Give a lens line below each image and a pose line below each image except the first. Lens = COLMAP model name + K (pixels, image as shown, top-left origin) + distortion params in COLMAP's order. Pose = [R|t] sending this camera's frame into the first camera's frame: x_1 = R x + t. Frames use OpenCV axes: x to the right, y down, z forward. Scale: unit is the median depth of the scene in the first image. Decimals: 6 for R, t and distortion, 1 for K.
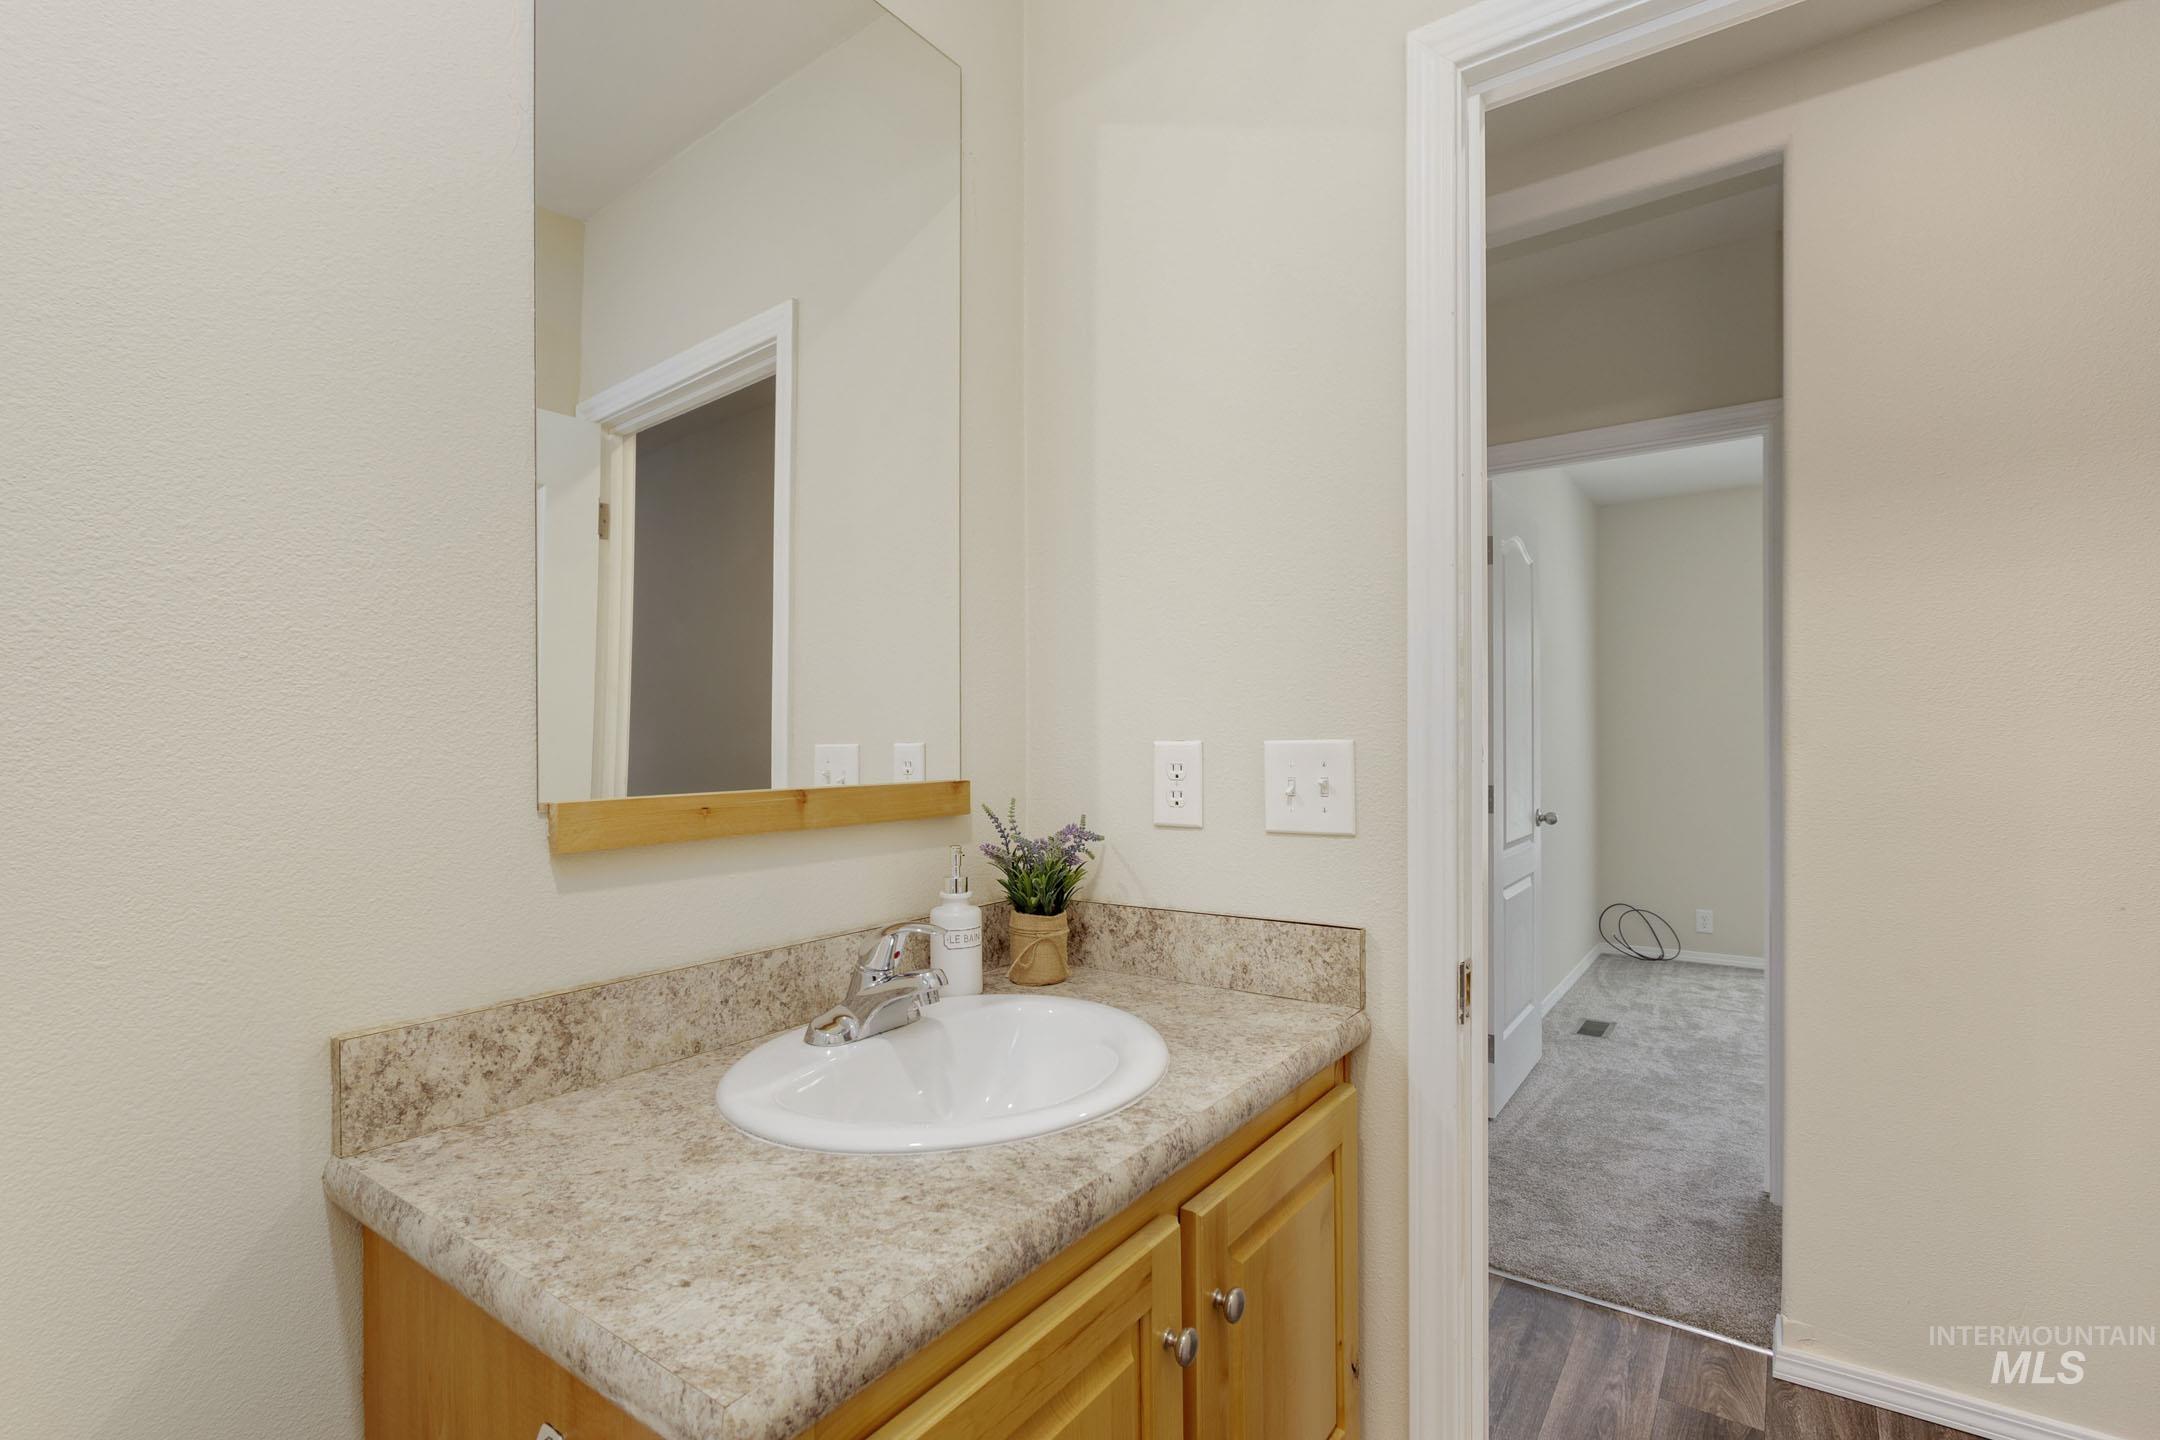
lens RADIAL K [[967.3, 0, 1076.5], [0, 967.3, 719.6], [0, 0, 1]] dist [0.003713, 0.000170]
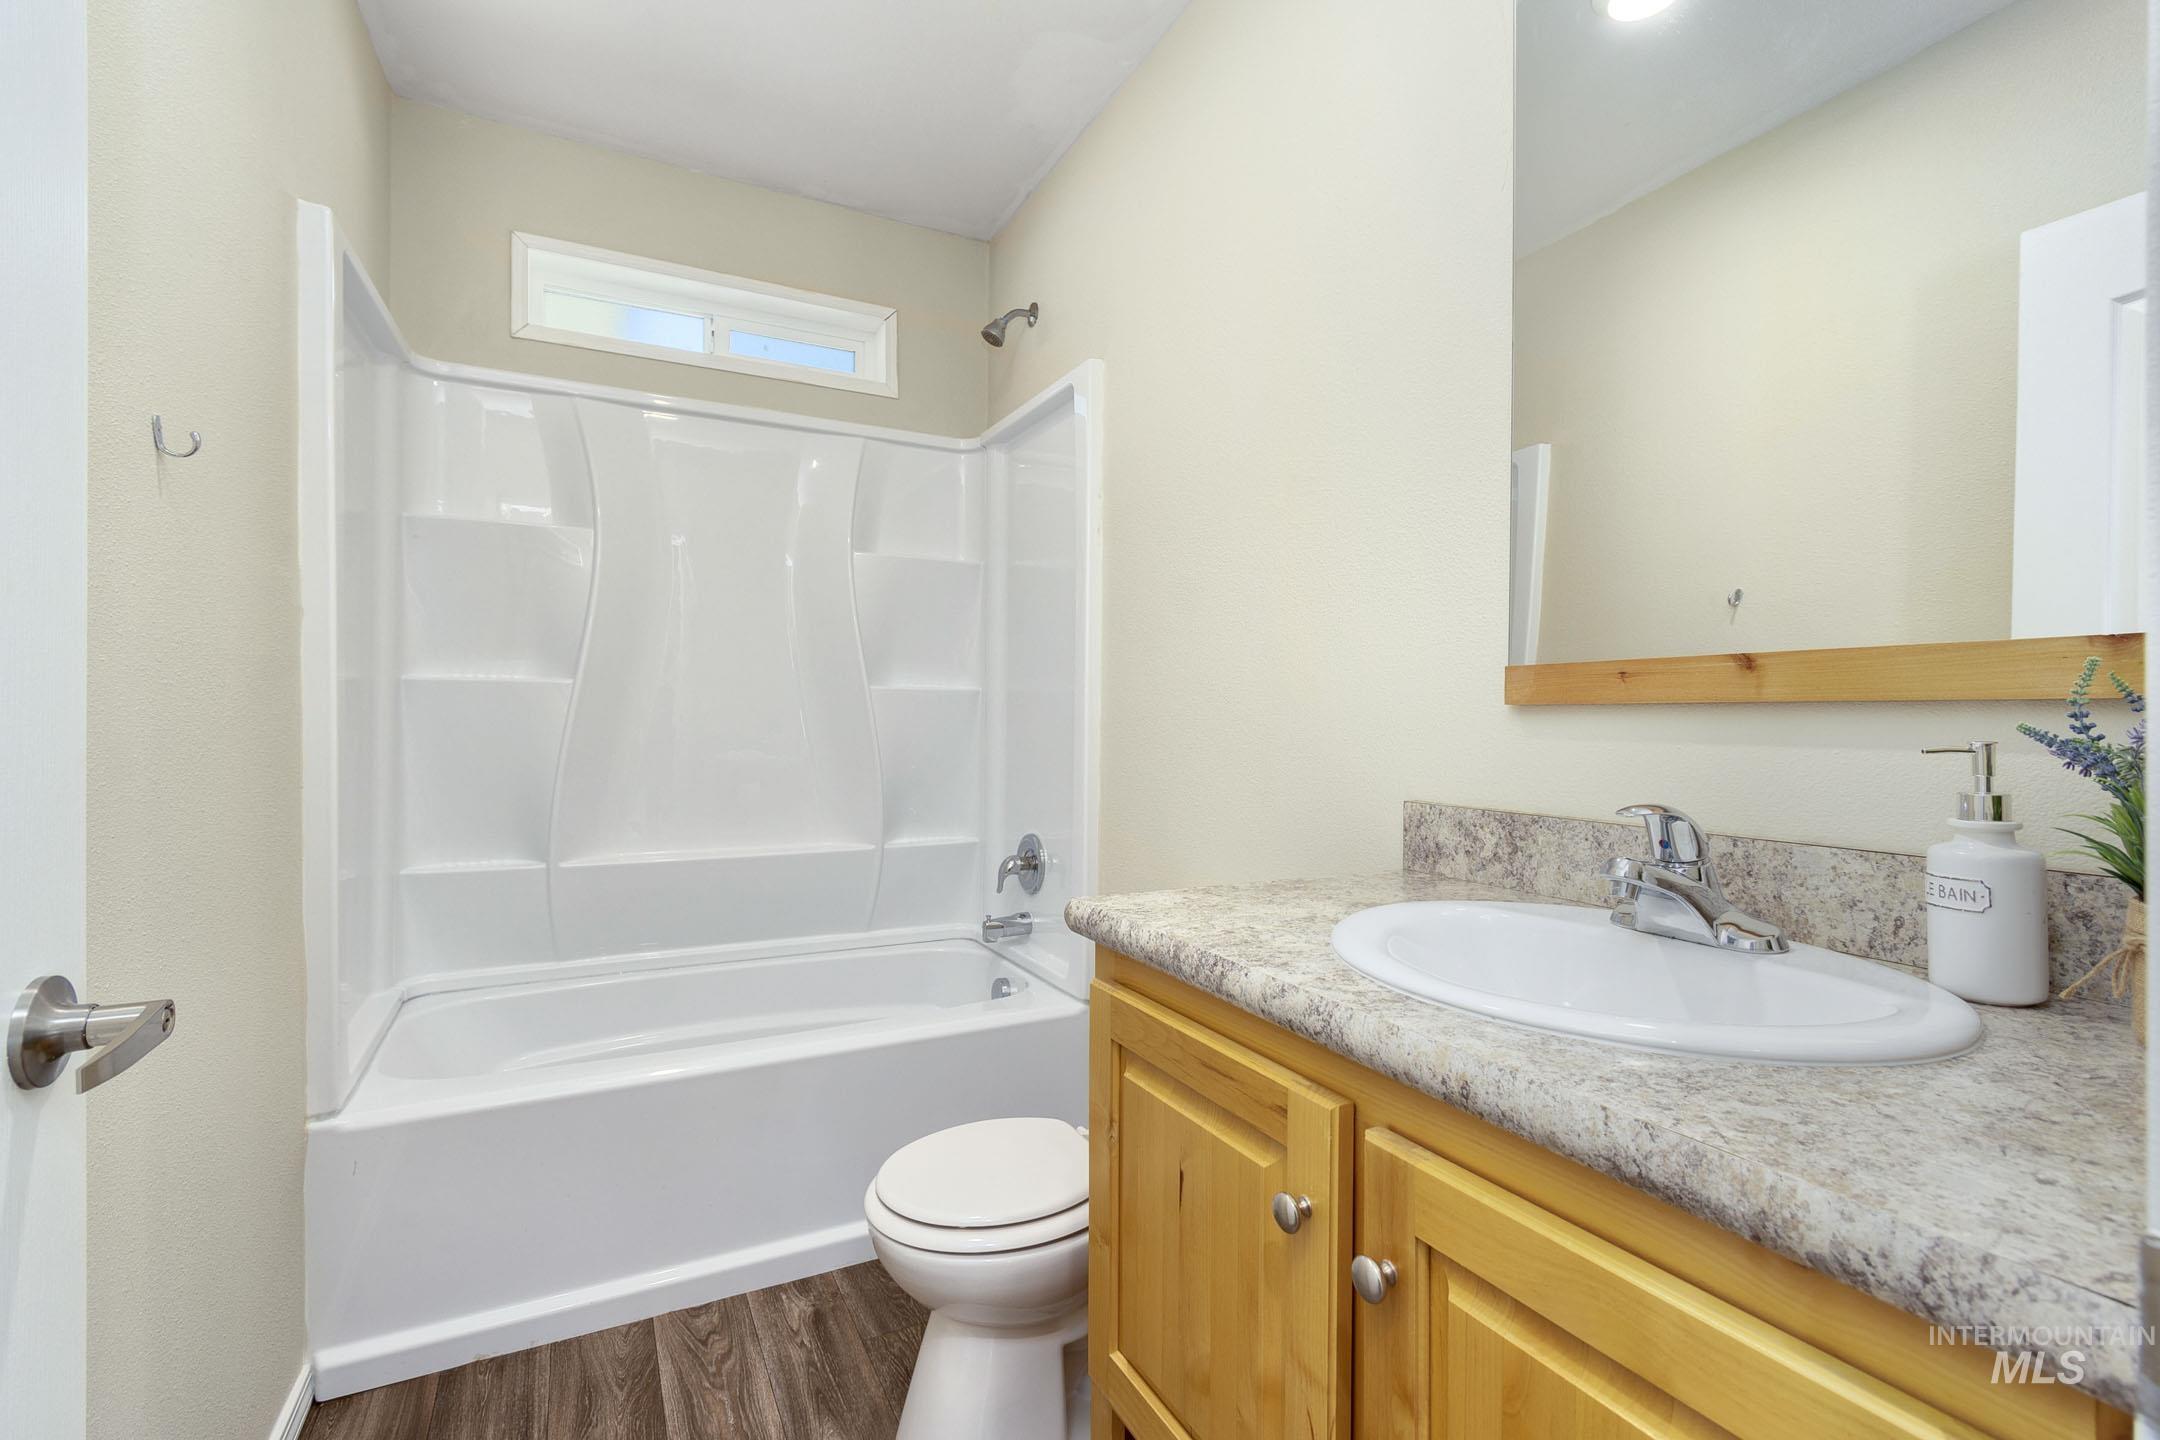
lens RADIAL K [[967.3, 0, 1076.5], [0, 967.3, 719.6], [0, 0, 1]] dist [0.003713, 0.000170]
pose [[-0.441105, 0.012819, -0.897364, 0.889193], [0.022080, 0.999750, 0.003428, 0.143533], [0.897184, -0.018302, -0.441278, 1.062261]]
